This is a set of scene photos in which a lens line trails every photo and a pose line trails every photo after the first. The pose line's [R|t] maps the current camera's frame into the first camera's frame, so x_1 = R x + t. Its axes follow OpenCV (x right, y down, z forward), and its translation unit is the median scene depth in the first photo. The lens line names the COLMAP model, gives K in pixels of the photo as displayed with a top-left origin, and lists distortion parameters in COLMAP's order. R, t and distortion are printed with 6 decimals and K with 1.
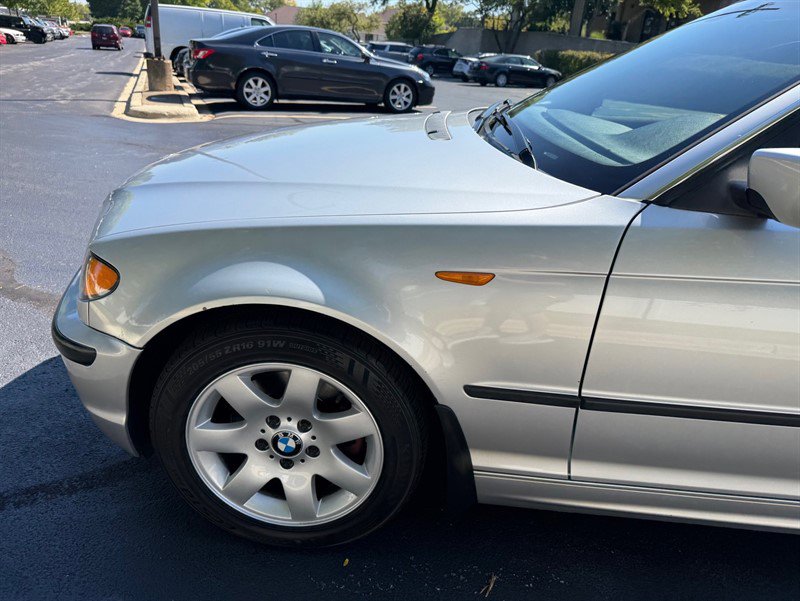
lens RADIAL K [[567.1, 0, 404.5], [0, 567.1, 304.1], [0, 0, 1]] dist [0.023348, -0.034354]
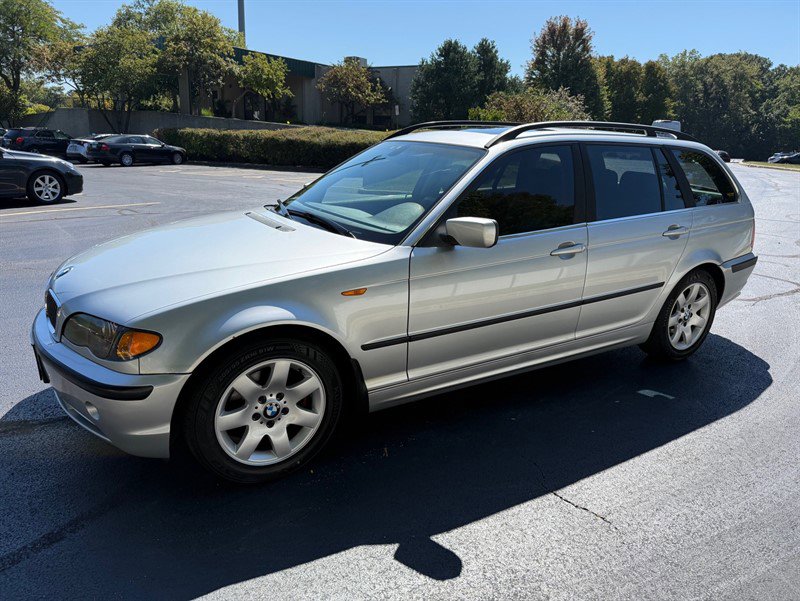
lens RADIAL K [[567.1, 0, 404.5], [0, 567.1, 304.1], [0, 0, 1]] dist [0.023348, -0.034354]
pose [[0.804217, -0.205902, 0.557530, -0.753379], [0.264770, 0.963963, -0.025920, 0.080188], [-0.532102, 0.168463, 0.829752, -0.697087]]
